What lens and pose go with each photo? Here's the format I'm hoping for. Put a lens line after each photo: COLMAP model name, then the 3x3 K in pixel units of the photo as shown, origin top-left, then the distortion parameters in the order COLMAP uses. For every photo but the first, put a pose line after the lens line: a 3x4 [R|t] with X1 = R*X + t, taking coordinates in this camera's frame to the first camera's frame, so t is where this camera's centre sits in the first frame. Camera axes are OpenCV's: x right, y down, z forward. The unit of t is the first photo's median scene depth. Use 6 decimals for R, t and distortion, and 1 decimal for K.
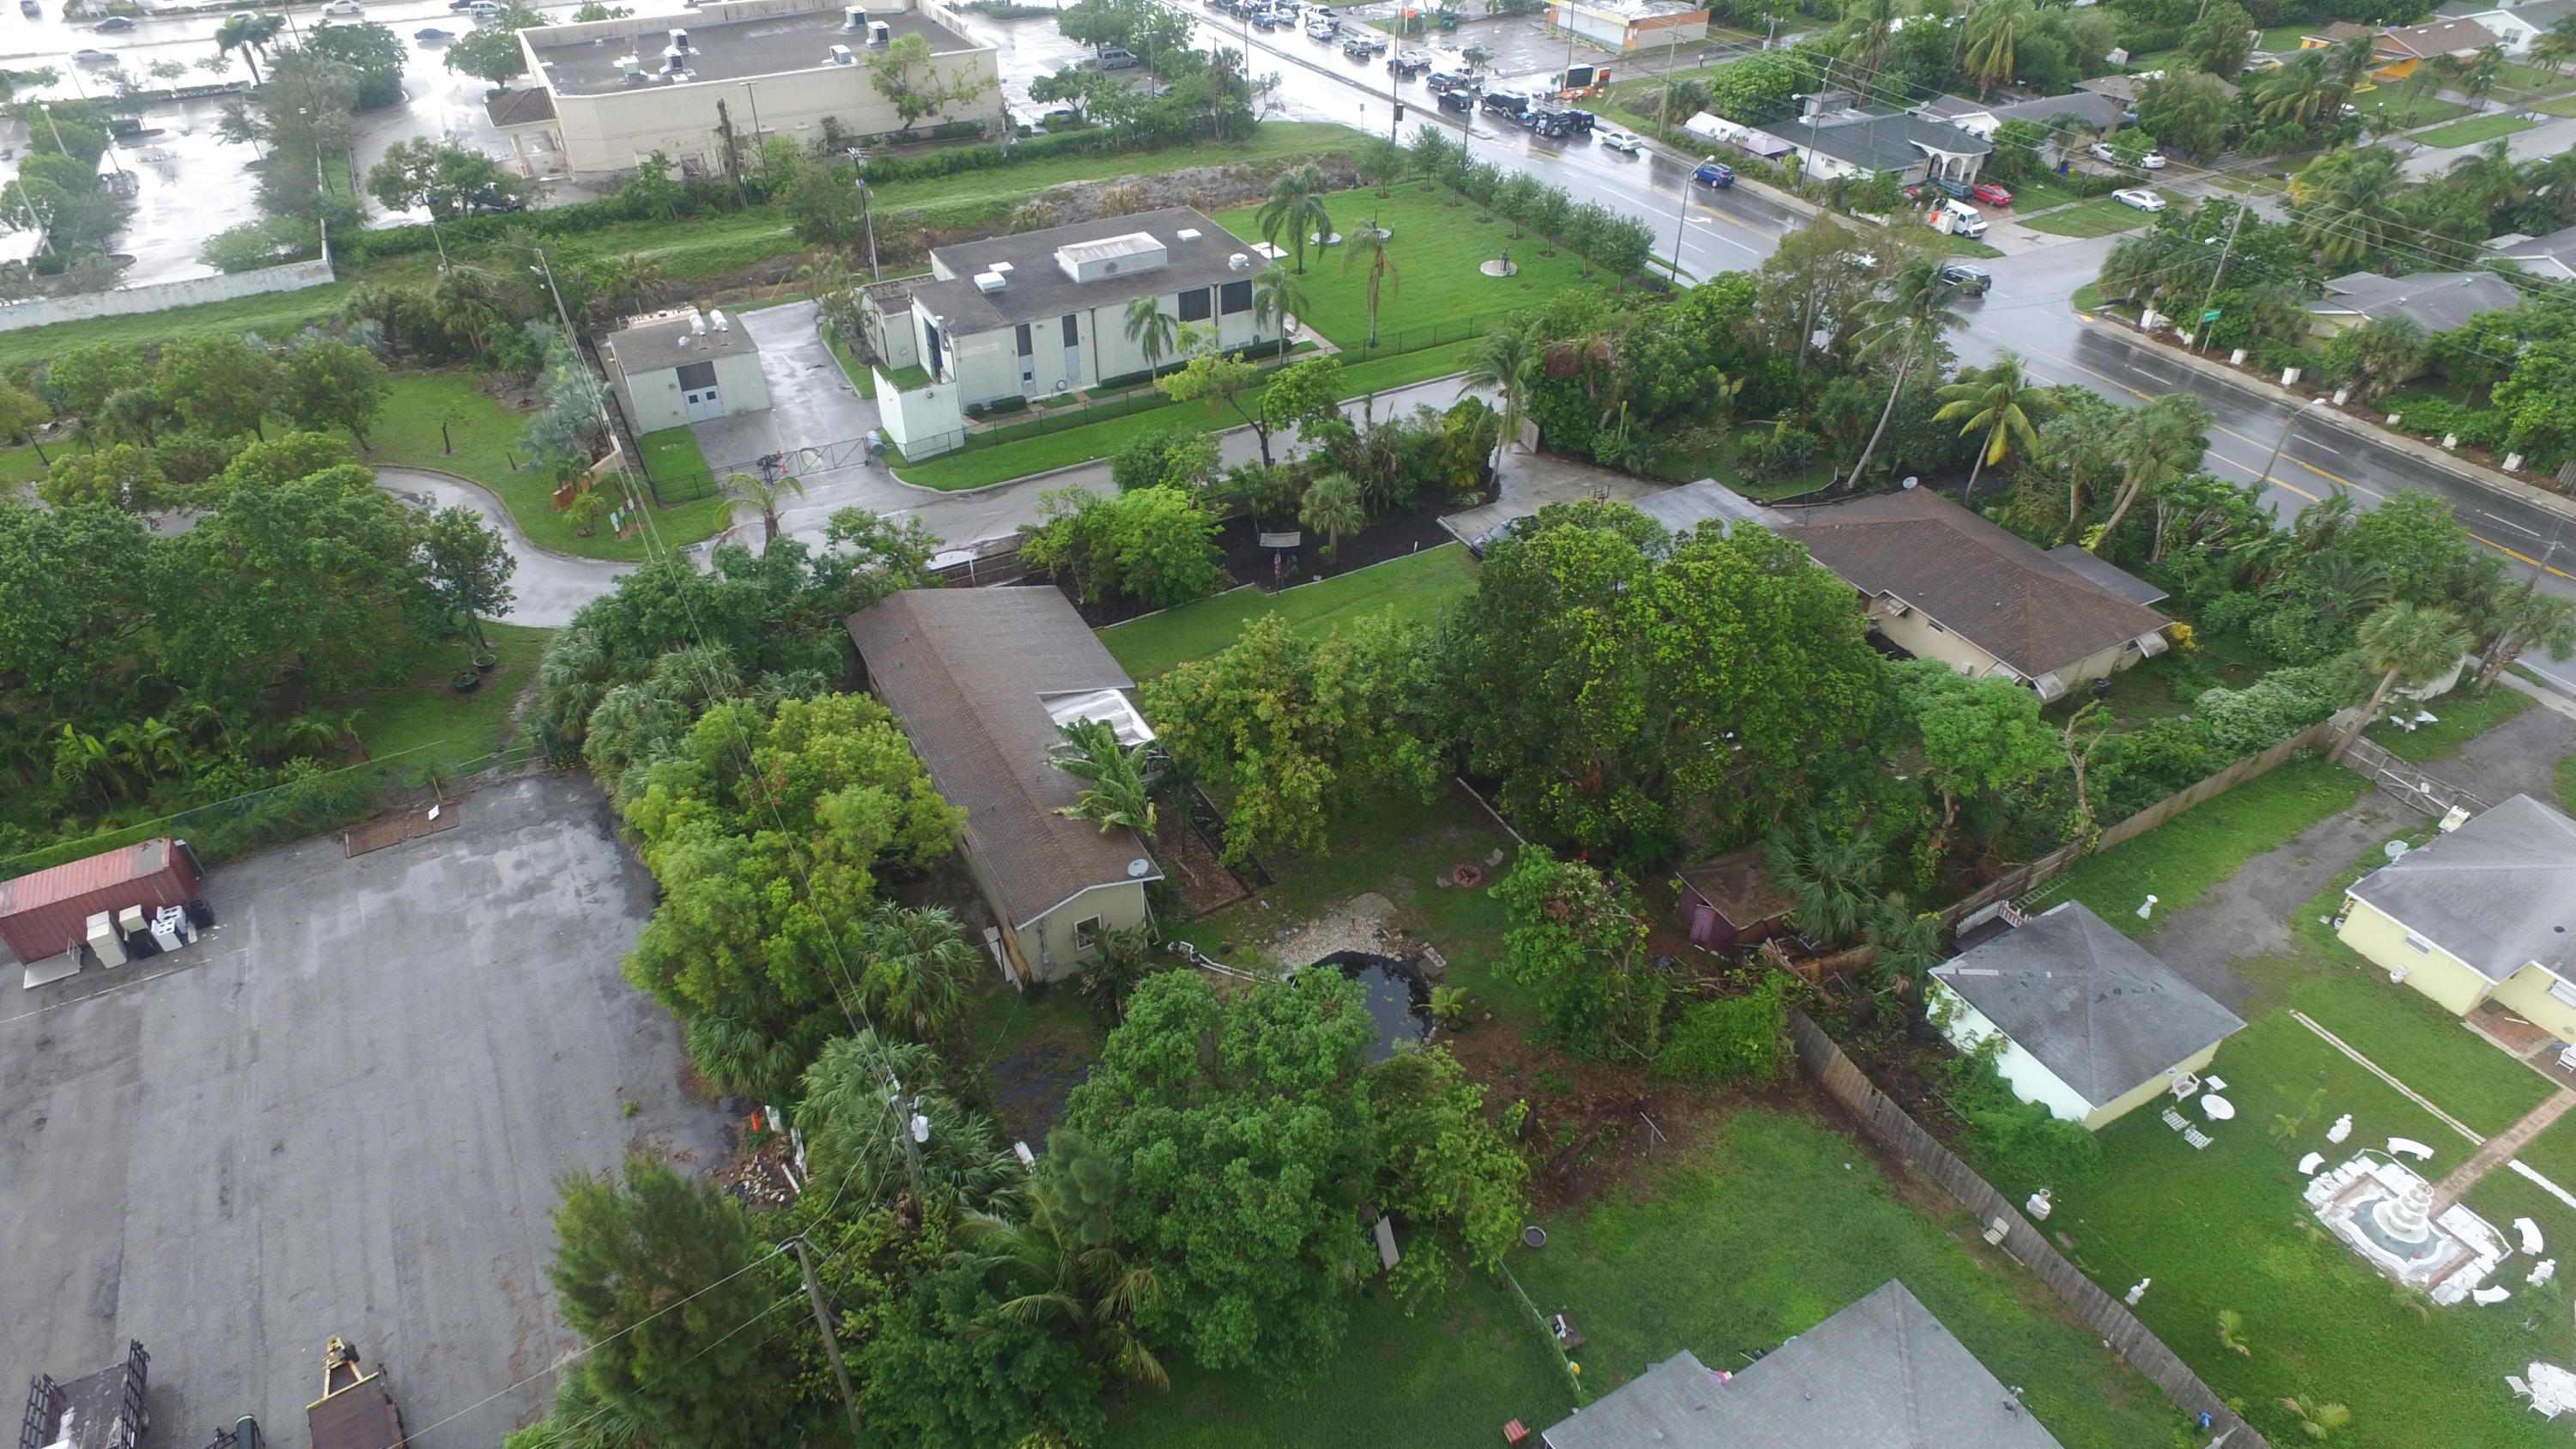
lens RADIAL K [[1467.0, 0, 1273.9], [0, 1467.0, 726.6], [0, 0, 1]] dist [-0.009056, 0.010007]
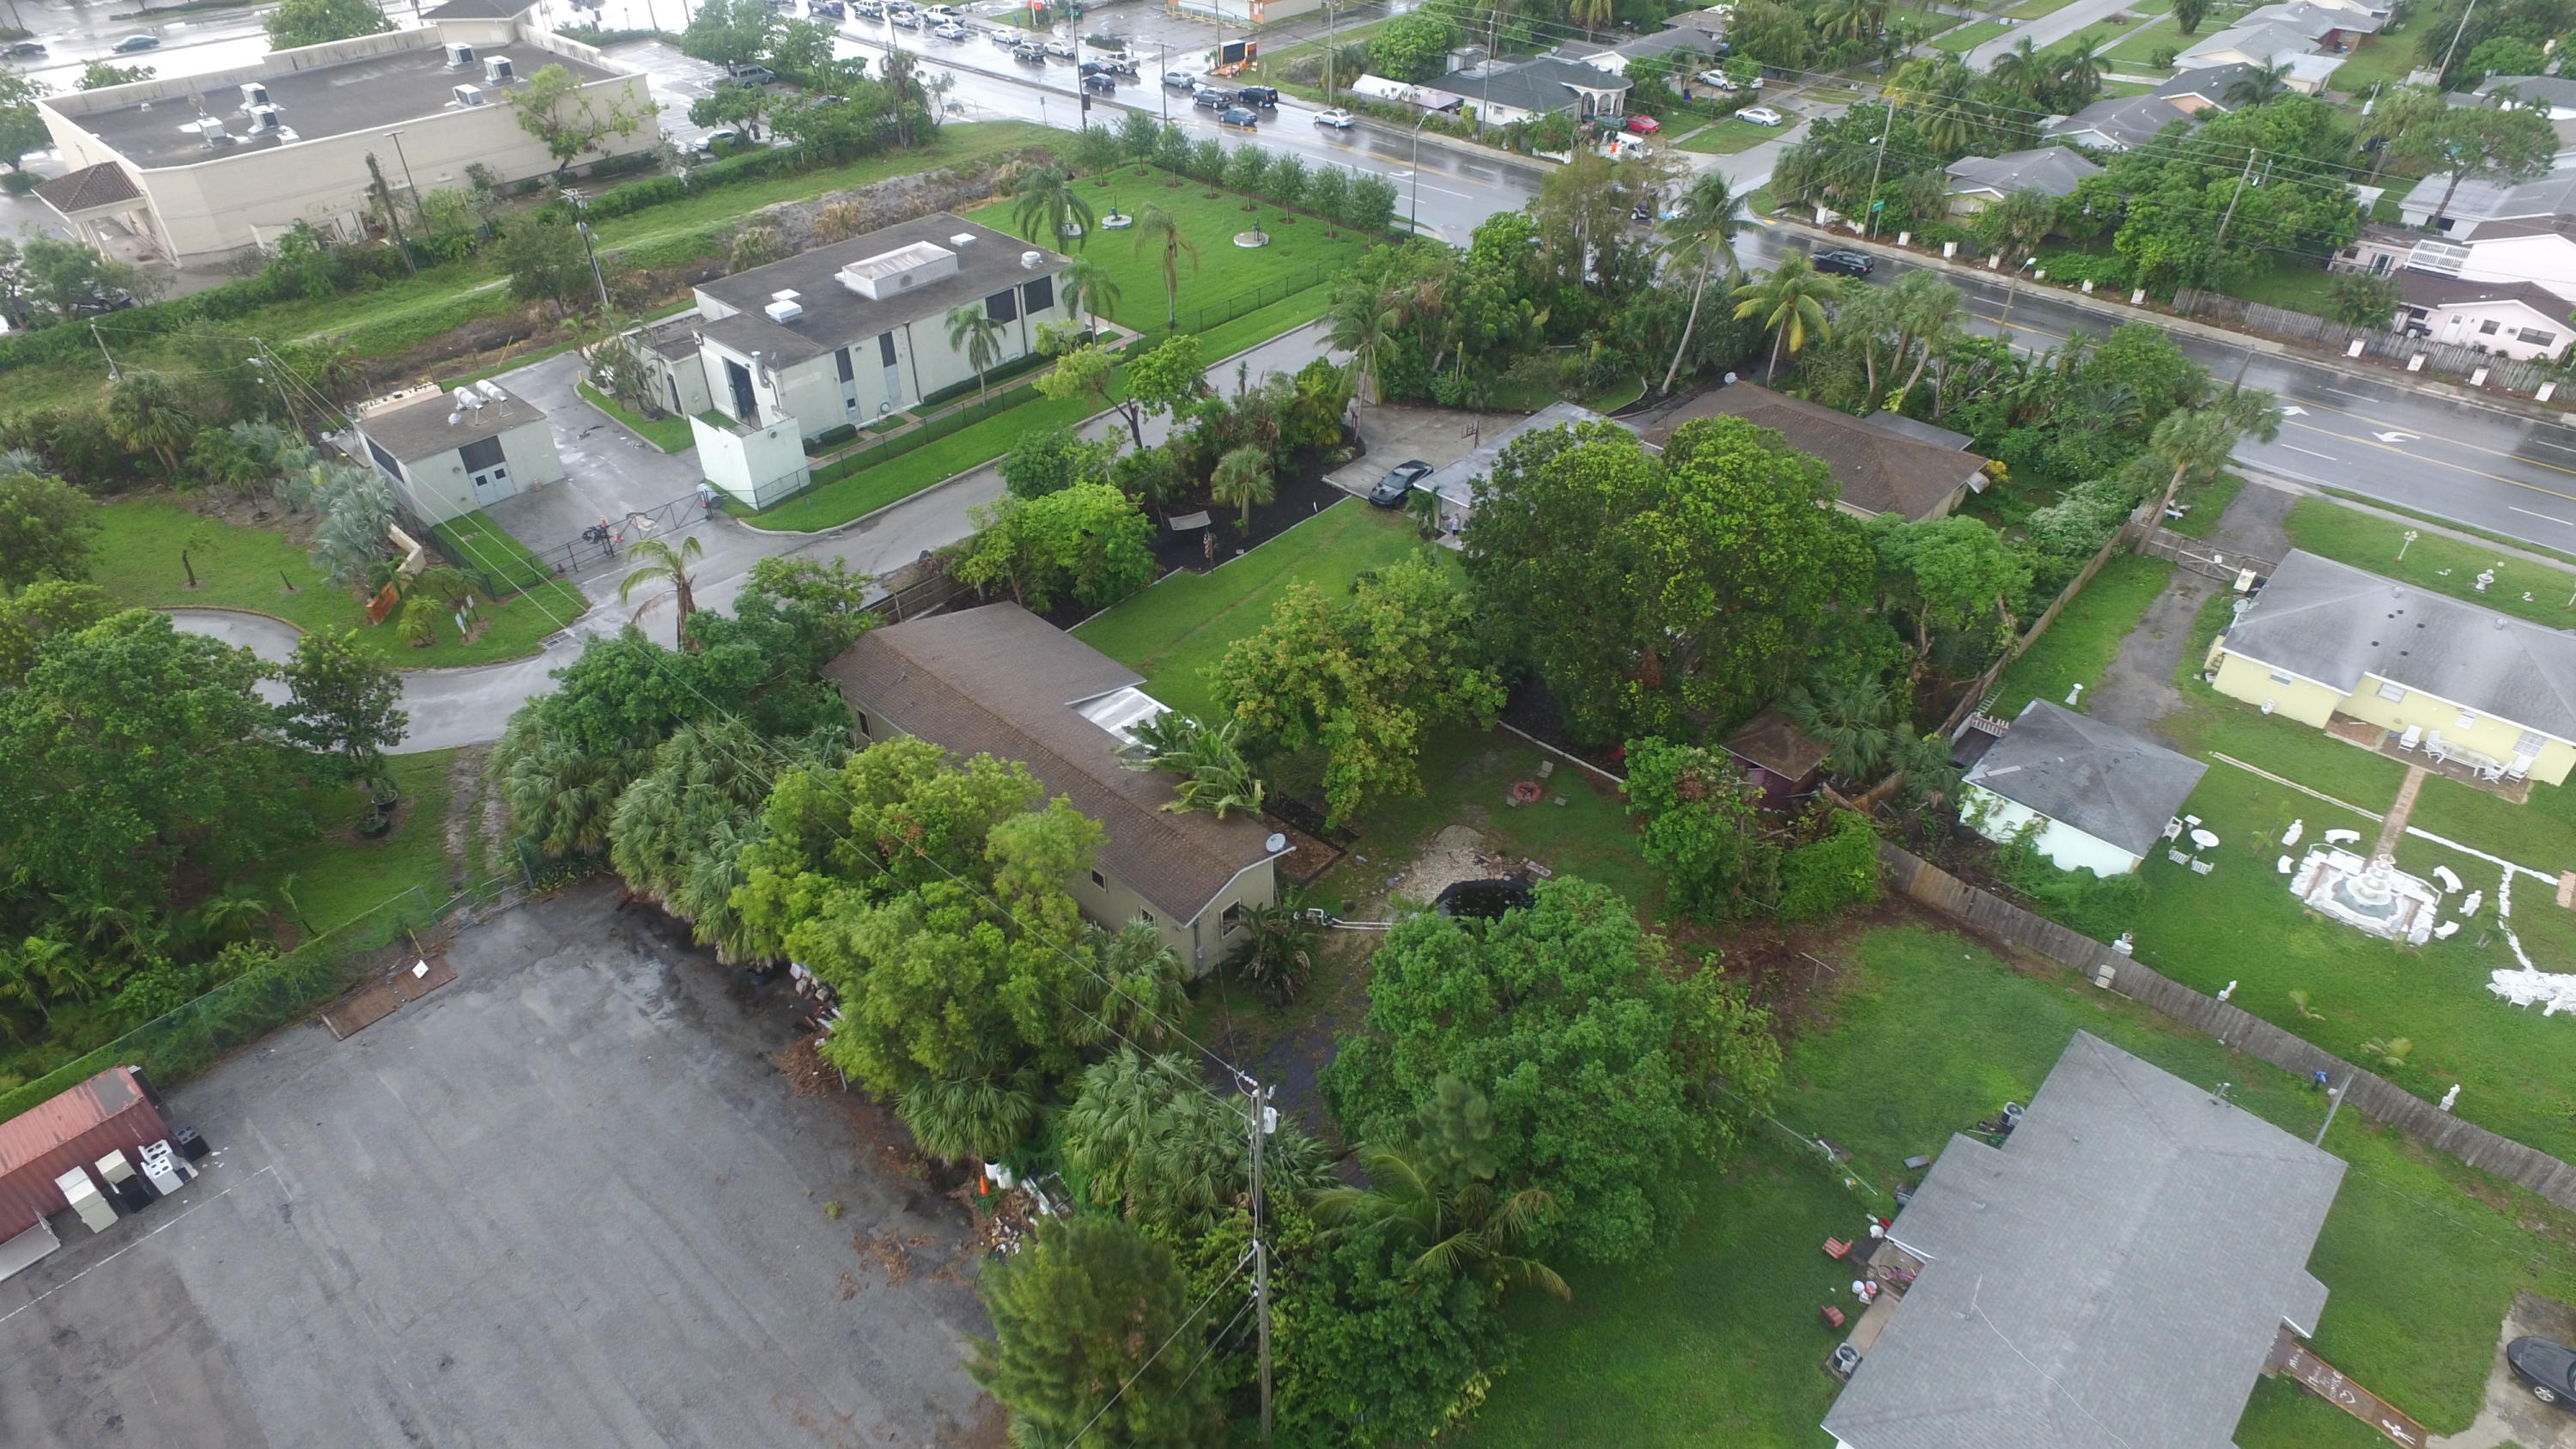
lens RADIAL K [[1467.0, 0, 1281.4], [0, 1467.0, 721.7], [0, 0, 1]] dist [-0.009056, 0.010007]
pose [[0.949763, -0.195436, 0.244450, -0.212276], [0.195353, 0.980419, 0.024831, -0.005904], [-0.244516, 0.024170, 0.969344, 0.016337]]
